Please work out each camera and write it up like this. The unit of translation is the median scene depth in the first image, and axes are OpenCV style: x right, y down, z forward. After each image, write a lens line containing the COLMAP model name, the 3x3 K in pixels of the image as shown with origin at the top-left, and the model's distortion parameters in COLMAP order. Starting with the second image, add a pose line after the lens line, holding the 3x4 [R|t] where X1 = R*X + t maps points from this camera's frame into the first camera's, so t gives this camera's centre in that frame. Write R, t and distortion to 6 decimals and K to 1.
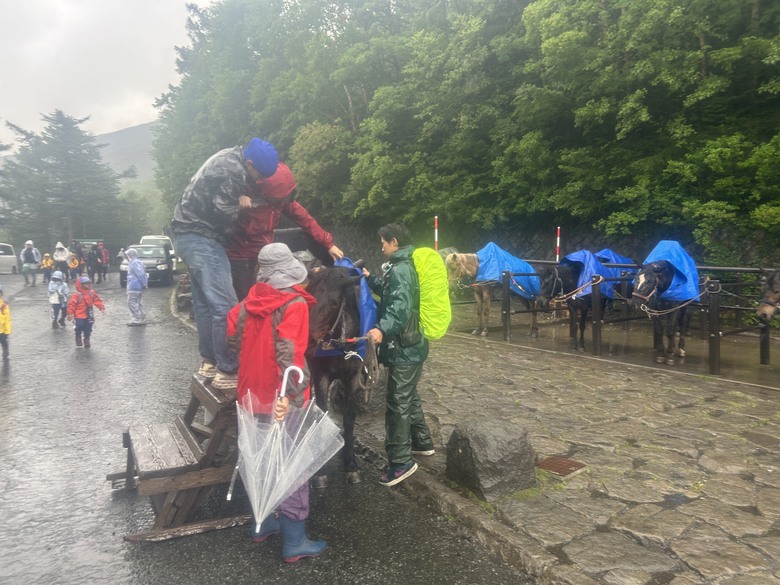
lens RADIAL K [[595.6, 0, 390.0], [0, 595.6, 292.5], [0, 0, 1]] dist [-0.000477, -0.006594]
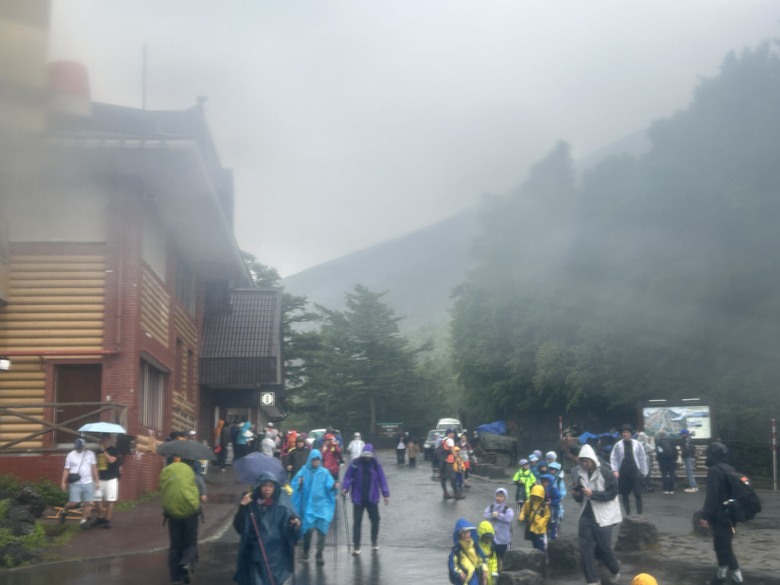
lens RADIAL K [[1139.4, 0, 390.0], [0, 1139.4, 292.5], [0, 0, 1]] dist [-0.011080, -0.038813]
pose [[0.905638, -0.069663, -0.418291, 0.264851], [-0.007682, 0.983557, -0.180436, 0.037105], [0.423983, 0.166623, 0.890211, -0.633895]]
